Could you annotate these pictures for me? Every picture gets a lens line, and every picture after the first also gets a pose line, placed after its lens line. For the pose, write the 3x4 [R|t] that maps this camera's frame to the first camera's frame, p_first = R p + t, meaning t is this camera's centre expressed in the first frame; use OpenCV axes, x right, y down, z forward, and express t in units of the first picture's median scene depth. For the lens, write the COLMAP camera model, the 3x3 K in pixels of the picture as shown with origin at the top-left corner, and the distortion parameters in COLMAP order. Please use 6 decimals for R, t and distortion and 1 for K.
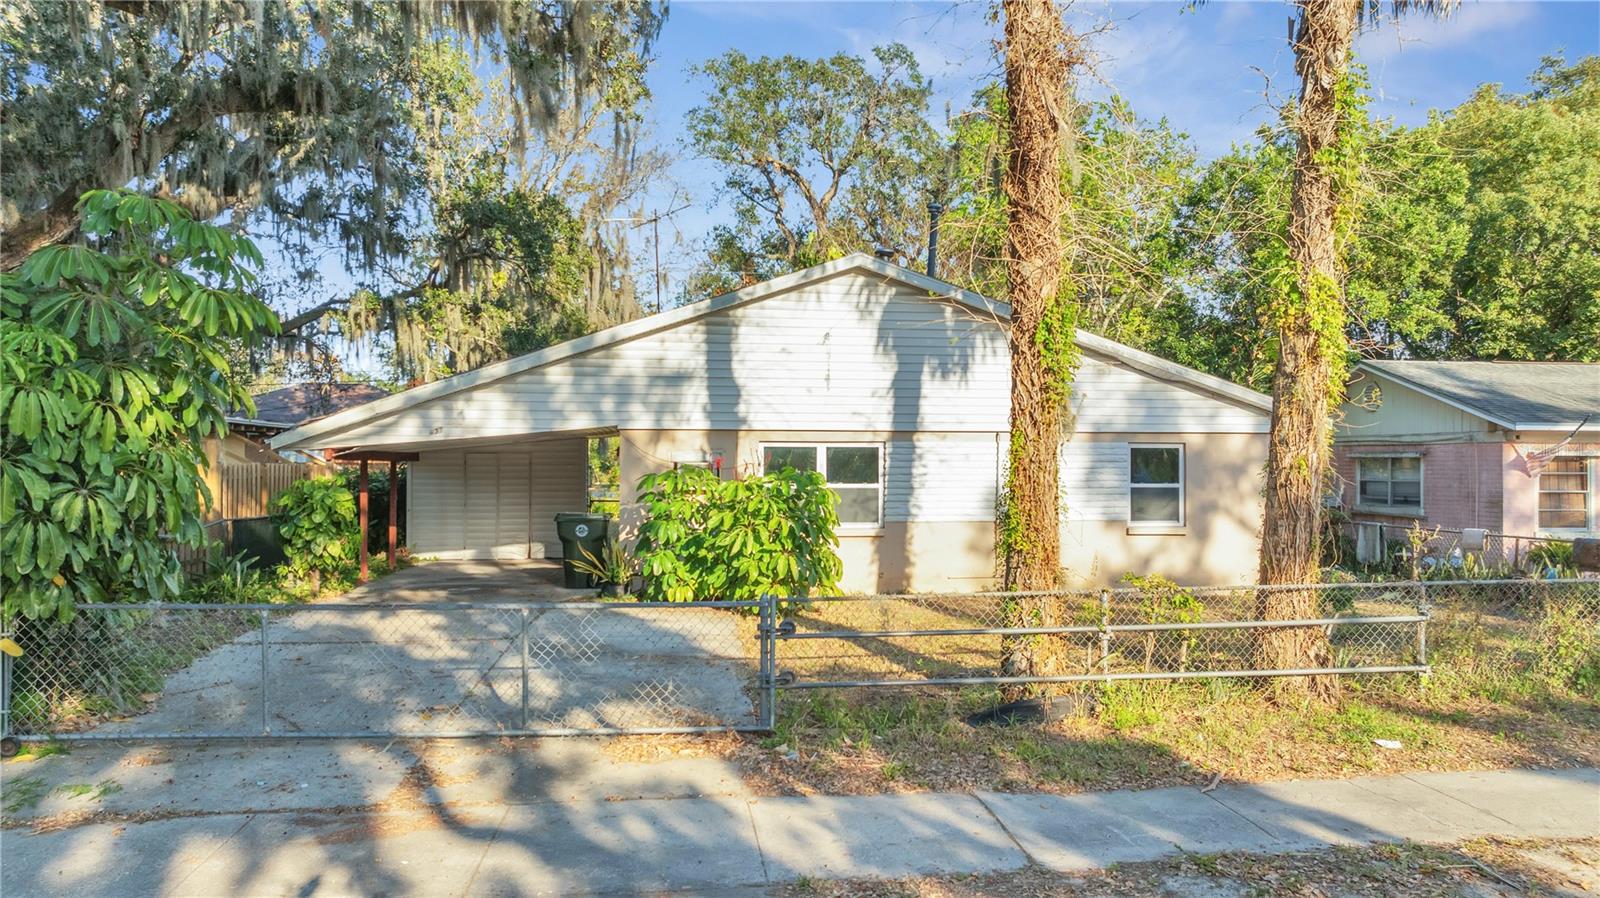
lens RADIAL K [[1158.0, 0, 800.0], [0, 1158.0, 449.0], [0, 0, 1]] dist [-0.020618, -0.001761]
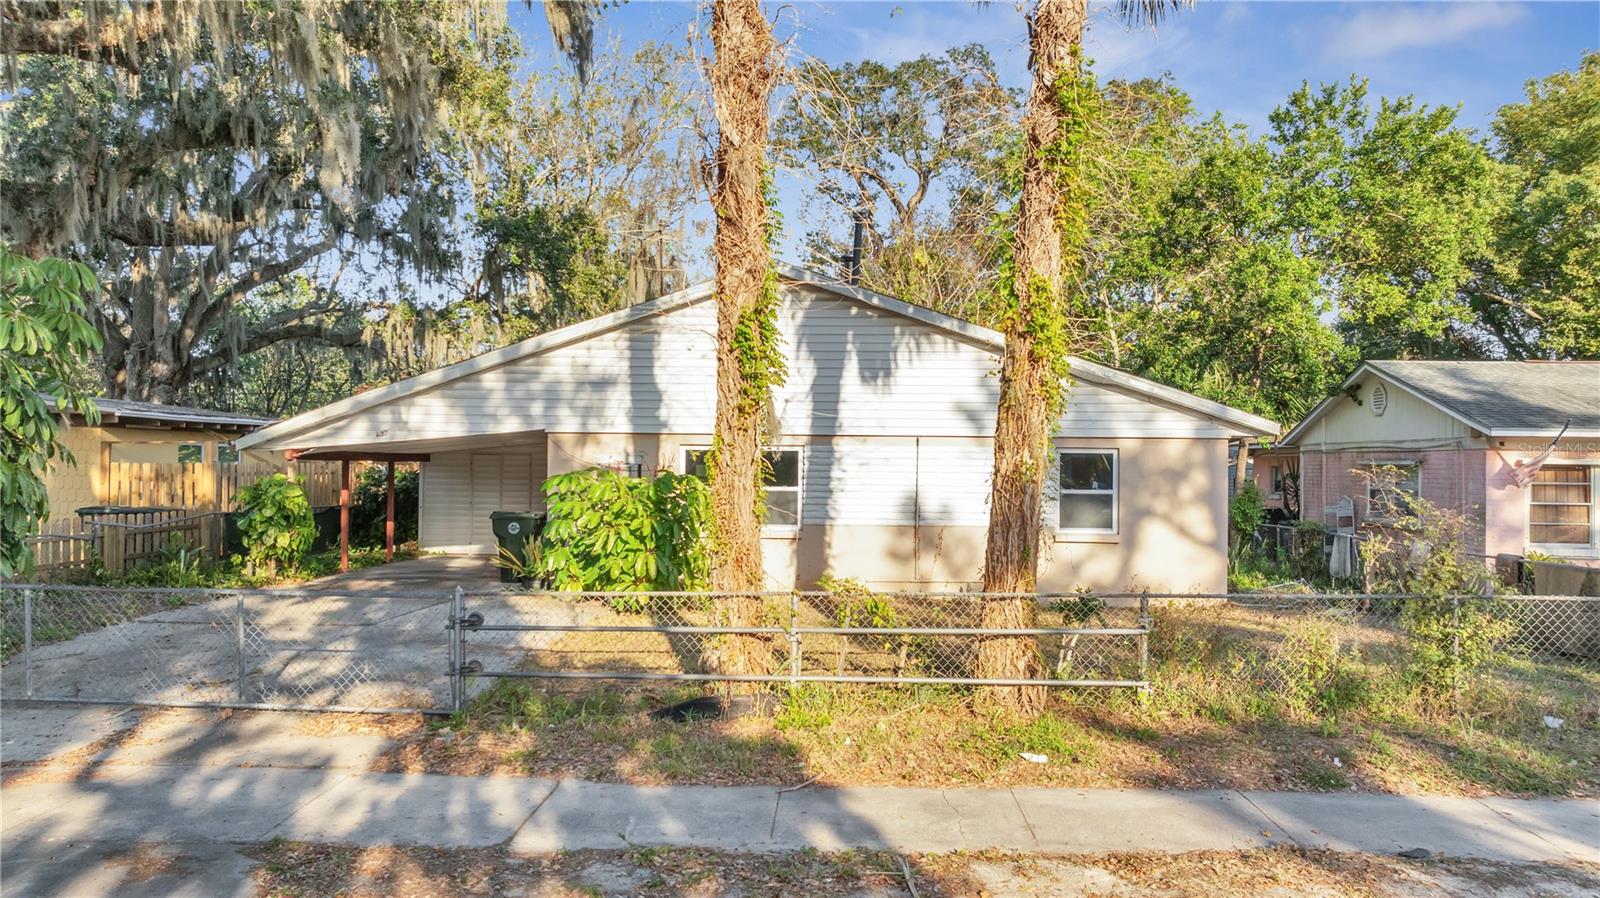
lens RADIAL K [[1158.0, 0, 800.0], [0, 1158.0, 449.0], [0, 0, 1]] dist [-0.020618, -0.001761]
pose [[0.985341, 0.005178, -0.170516, 0.247337], [-0.005582, 0.999983, -0.001887, -0.001205], [0.170503, 0.002811, 0.985353, -0.000702]]
